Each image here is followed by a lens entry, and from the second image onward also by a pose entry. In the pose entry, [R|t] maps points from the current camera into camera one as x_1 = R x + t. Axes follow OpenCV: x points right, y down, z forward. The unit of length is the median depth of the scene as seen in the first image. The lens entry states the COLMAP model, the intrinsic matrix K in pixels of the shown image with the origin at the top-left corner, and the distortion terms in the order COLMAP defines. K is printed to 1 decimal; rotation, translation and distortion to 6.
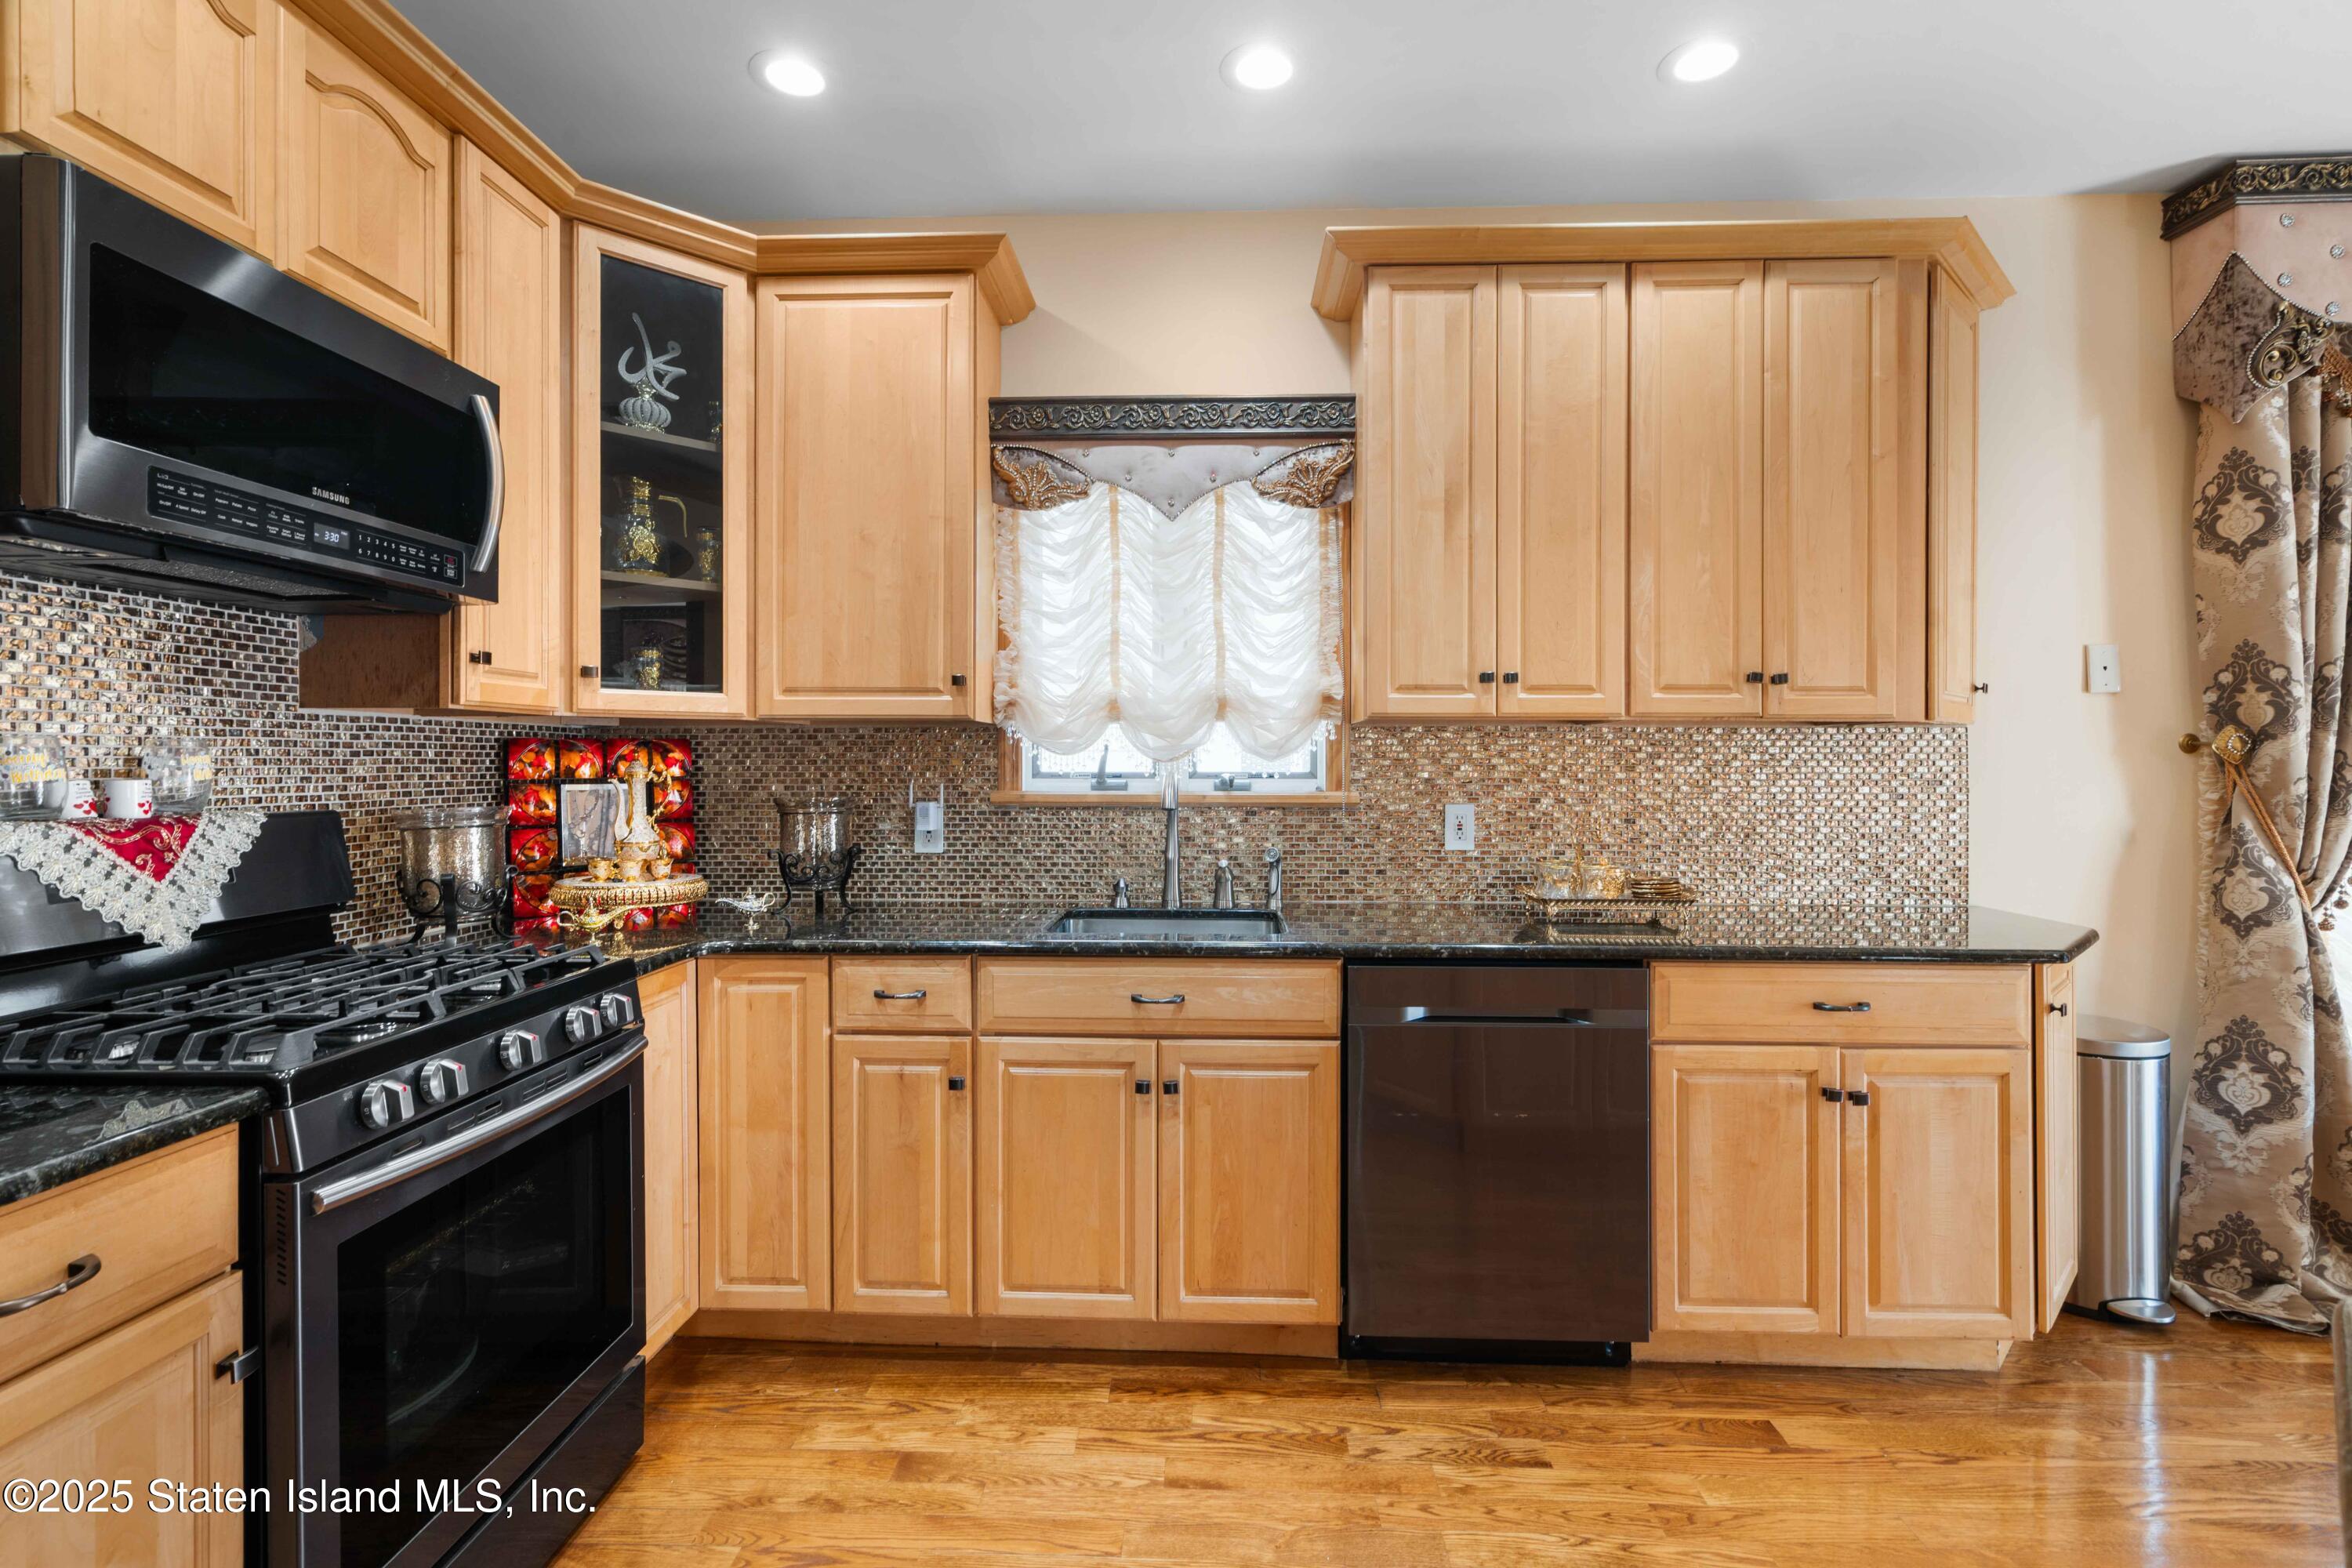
lens RADIAL K [[1086.2, 0, 1167.2], [0, 1086.2, 777.8], [0, 0, 1]] dist [-0.001569, 0.001712]
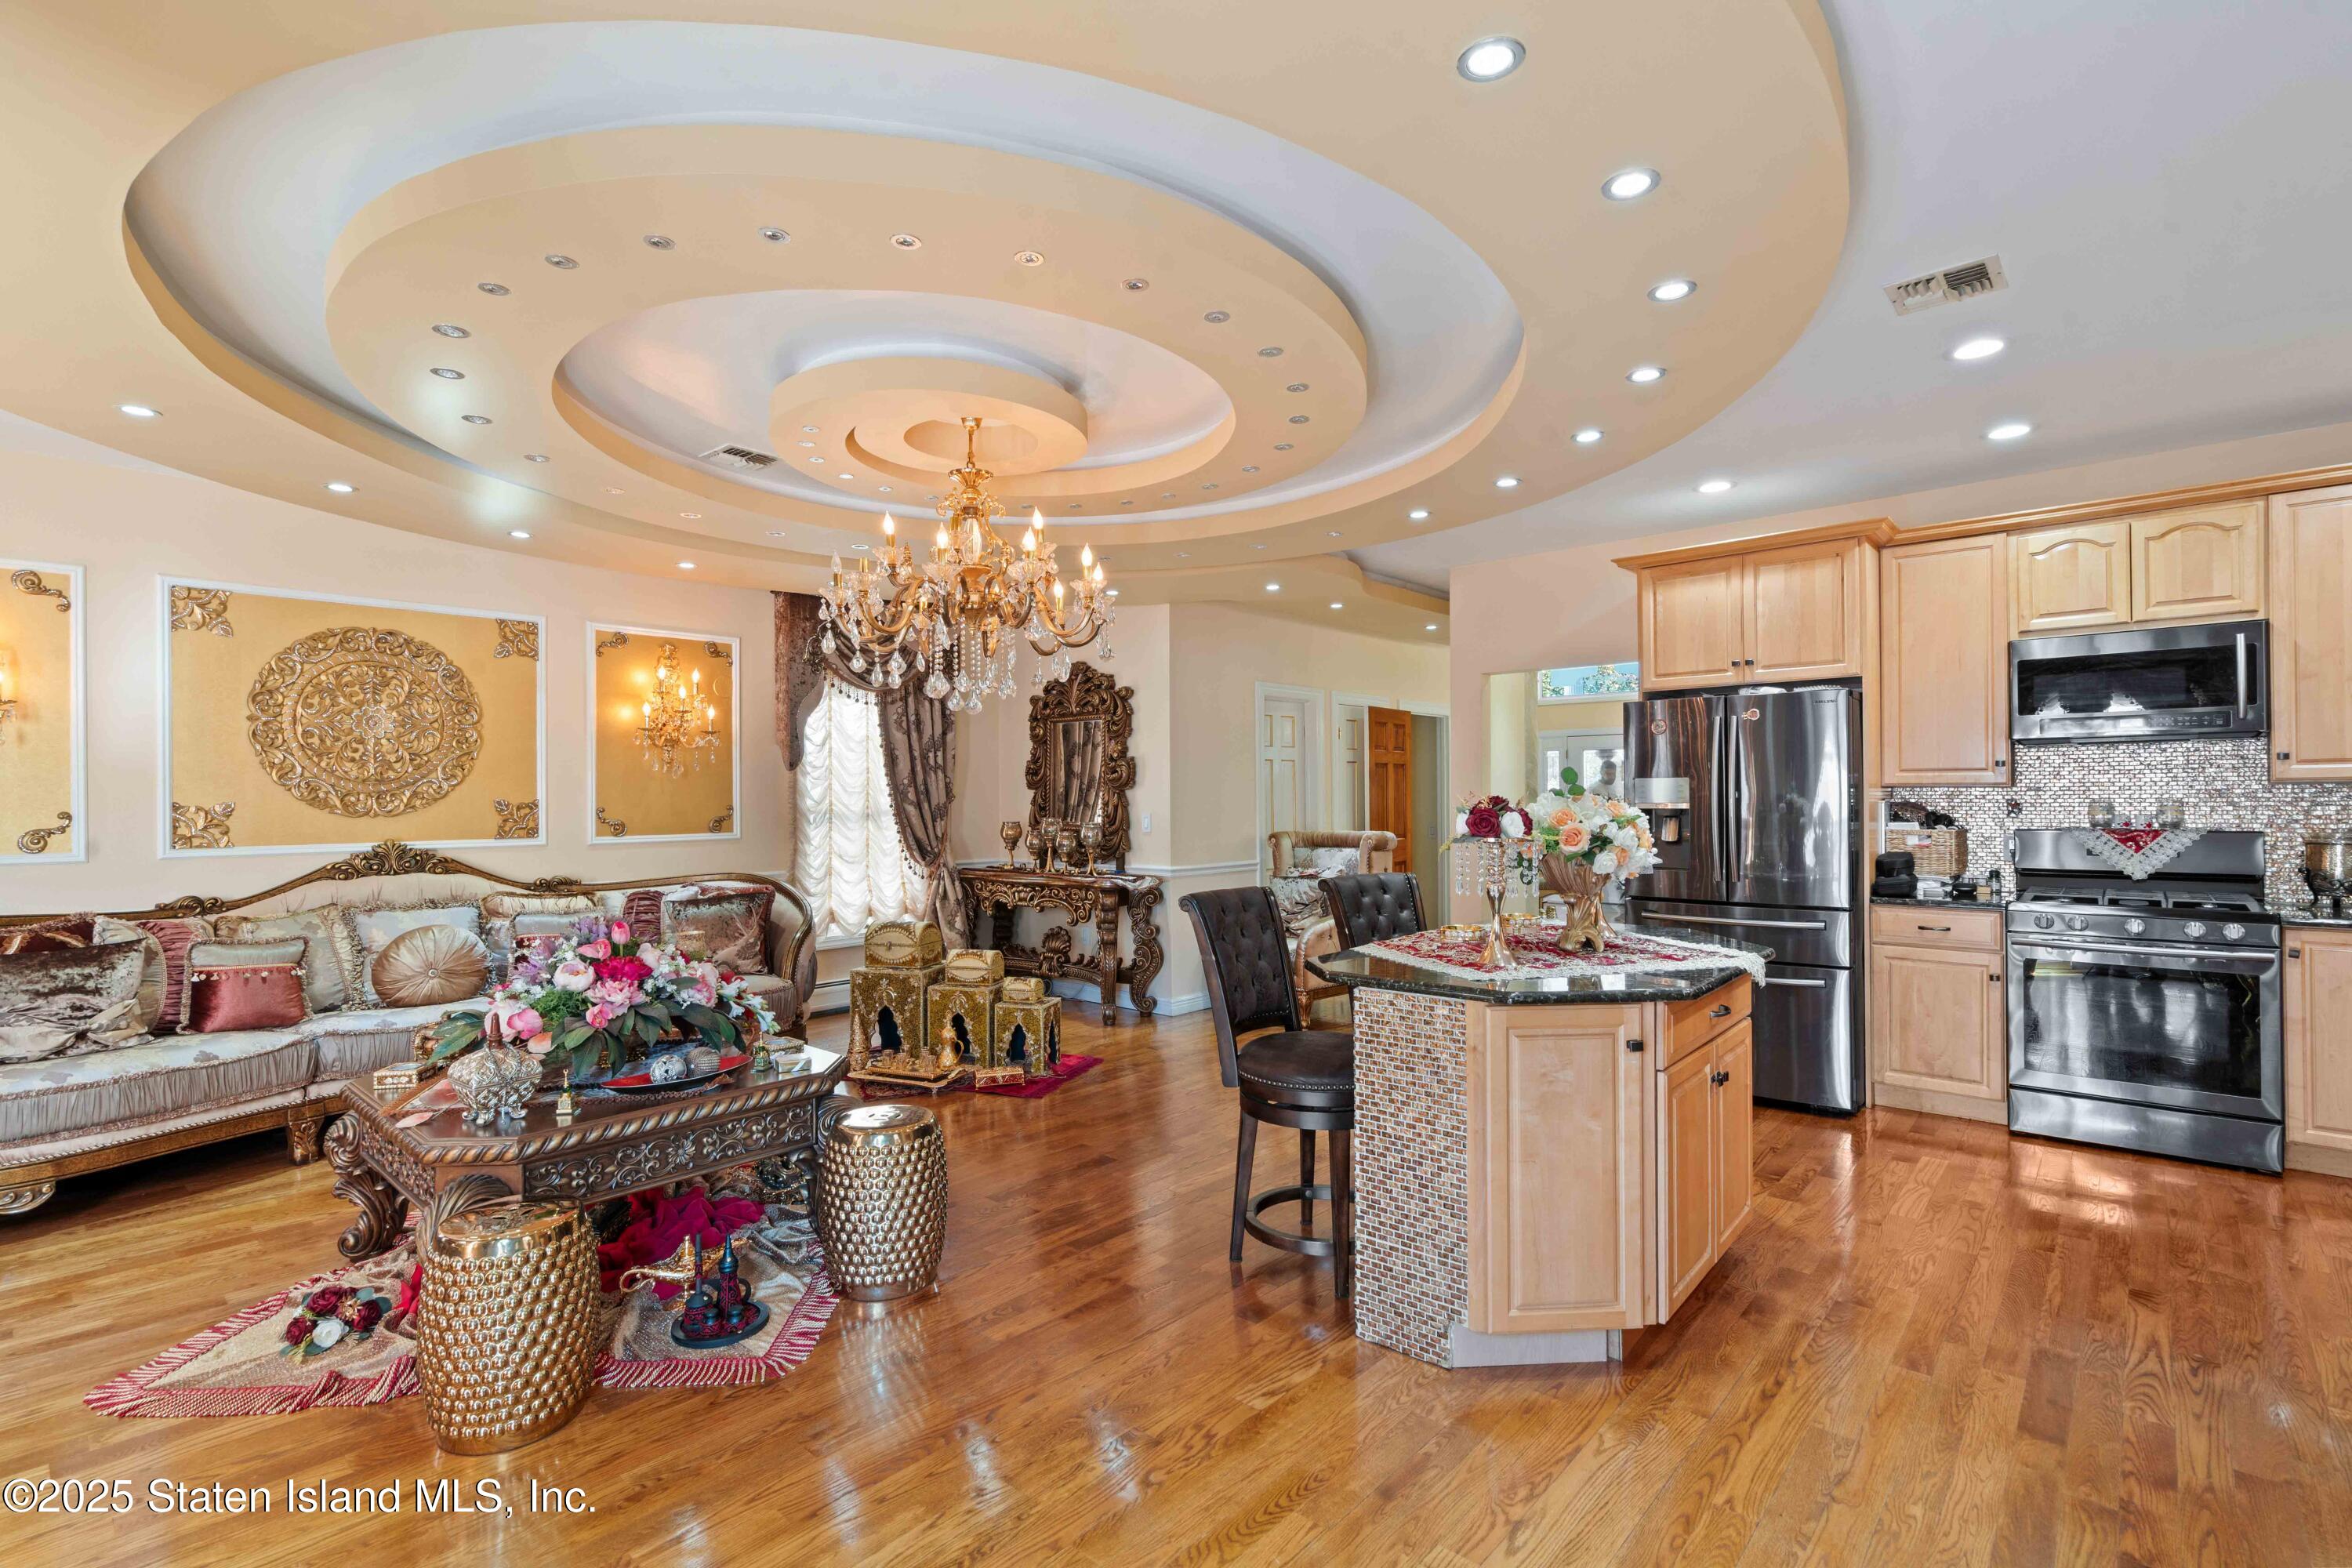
lens RADIAL K [[1086.2, 0, 1167.2], [0, 1086.2, 777.8], [0, 0, 1]] dist [-0.001569, 0.001712]
pose [[-0.642121, -0.010635, -0.766530, 1.964714], [-0.003664, 0.999935, -0.010804, -0.037412], [0.766595, -0.004128, -0.642118, 0.651169]]
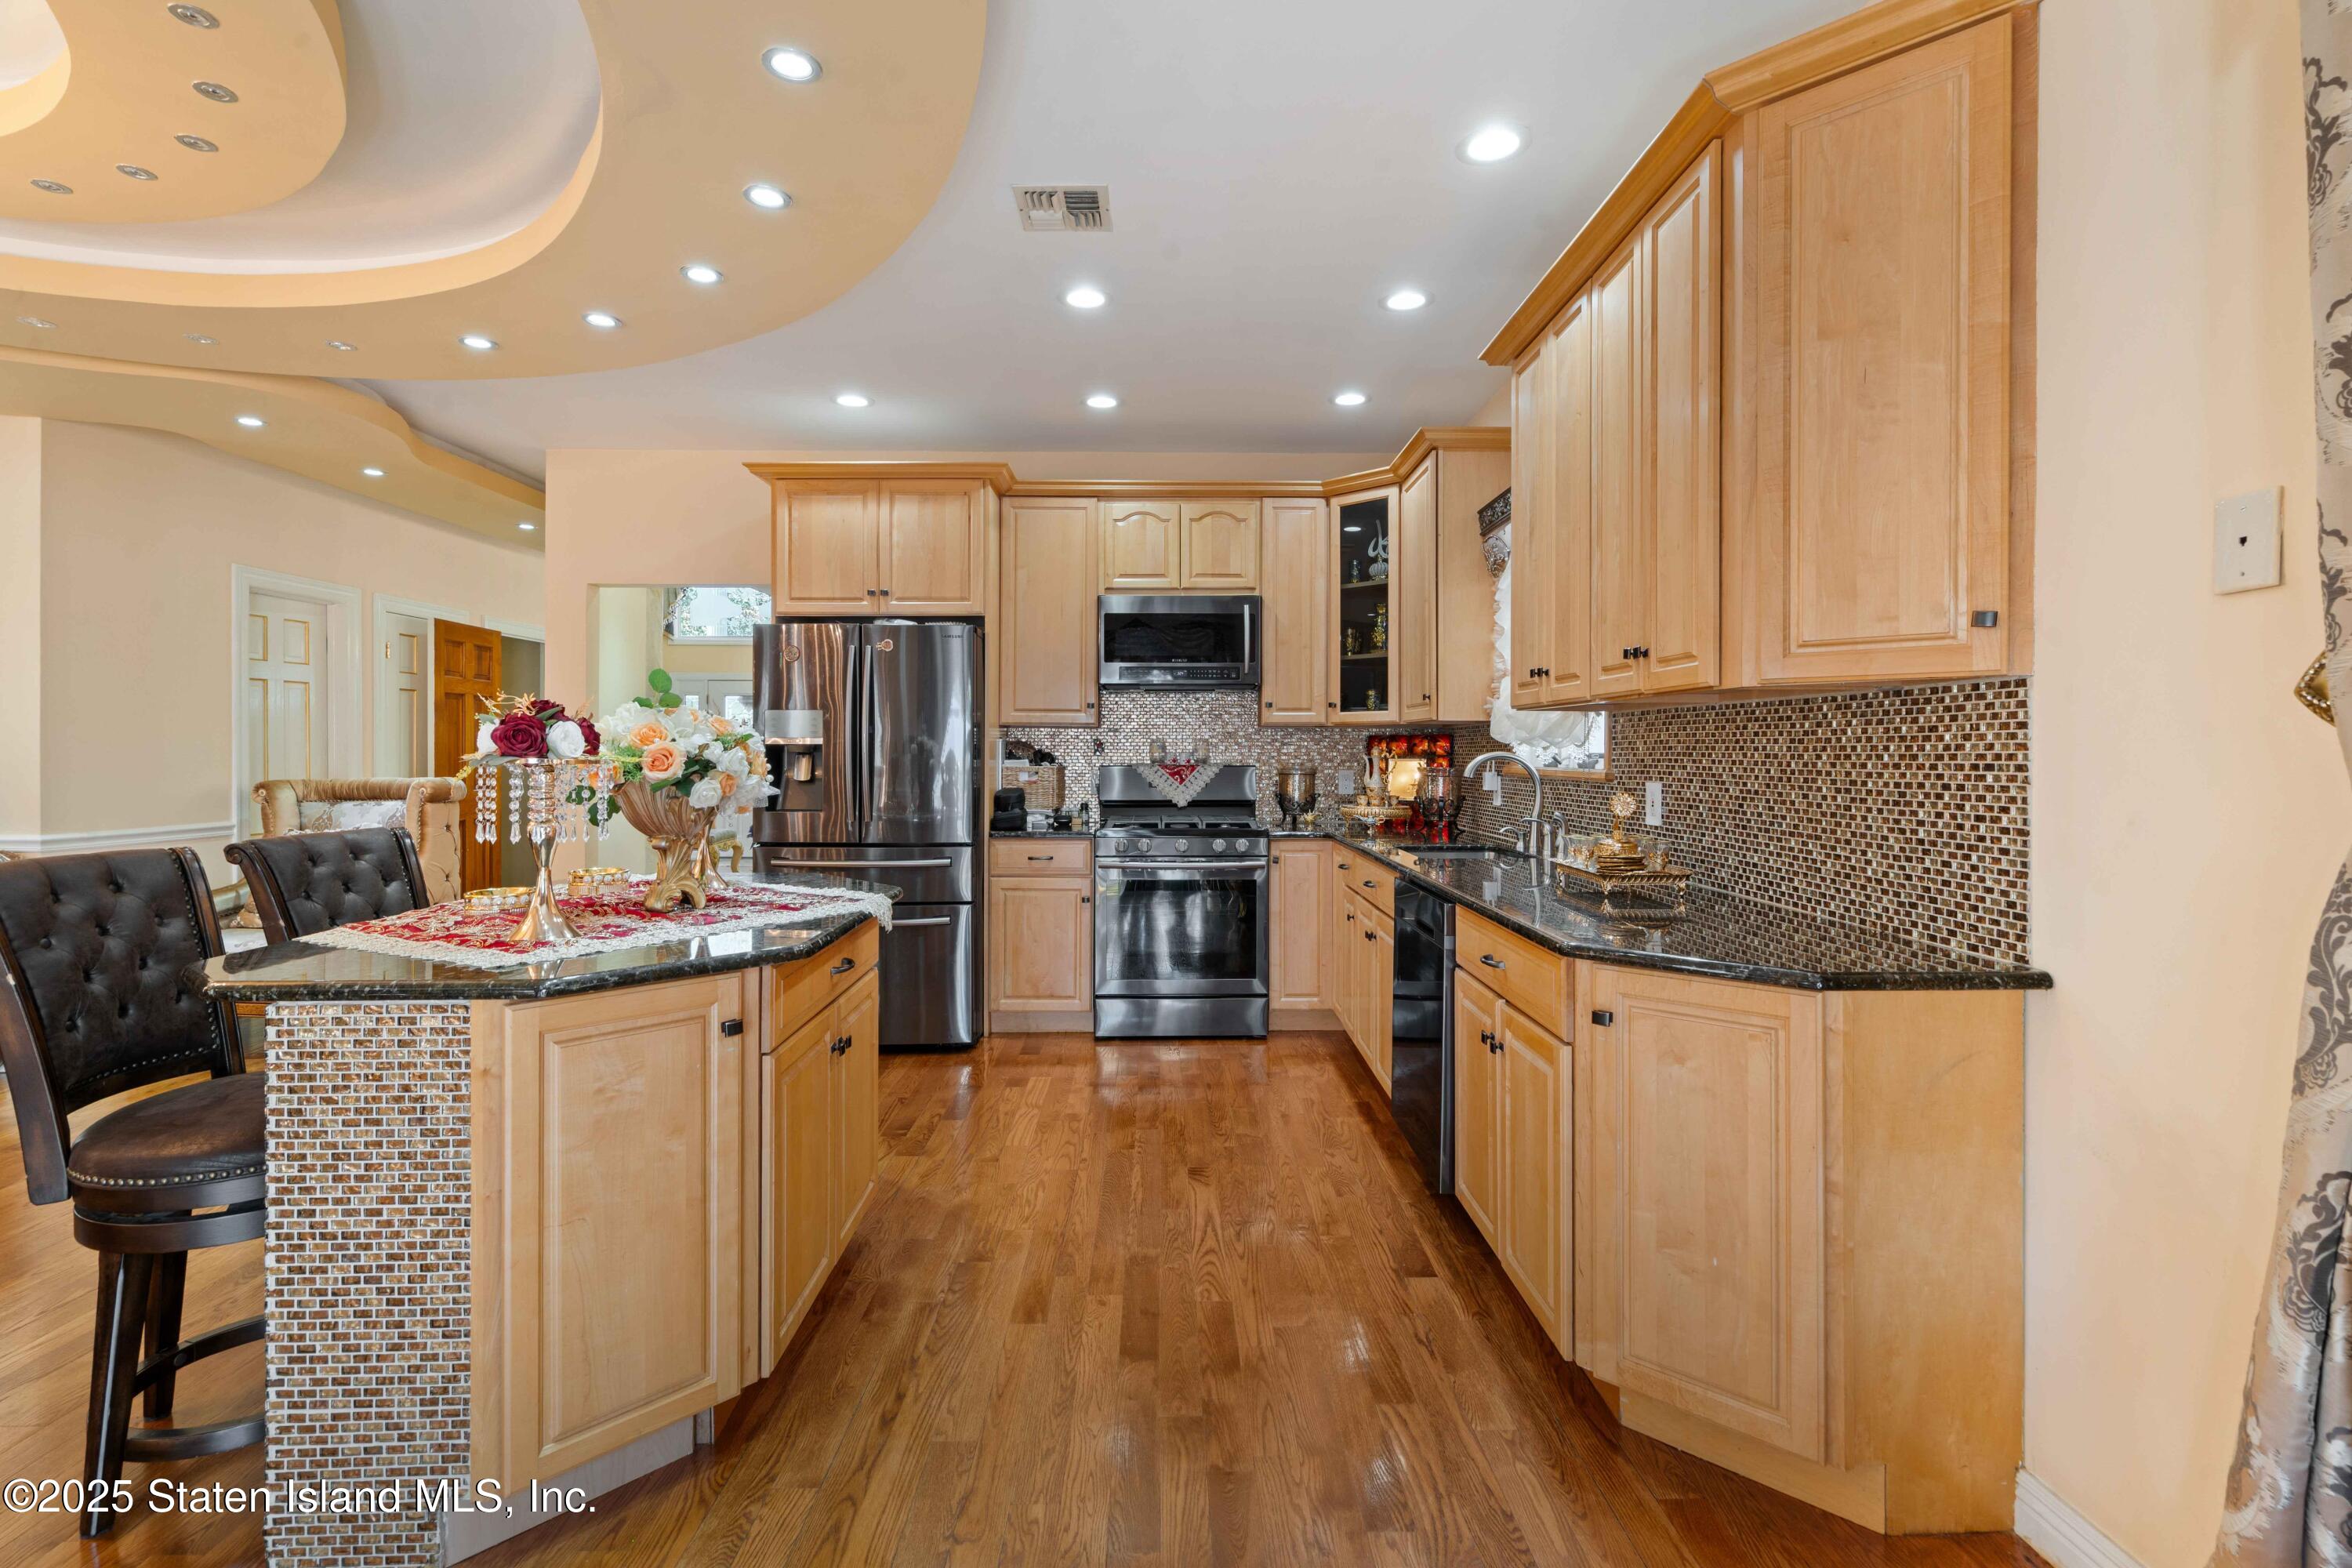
lens RADIAL K [[1086.2, 0, 1167.2], [0, 1086.2, 777.8], [0, 0, 1]] dist [-0.001569, 0.001712]
pose [[0.045129, 0.021267, -0.998755, 1.671804], [-0.011764, 0.999715, 0.020756, 0.005749], [0.998912, 0.010812, 0.045366, 0.602322]]
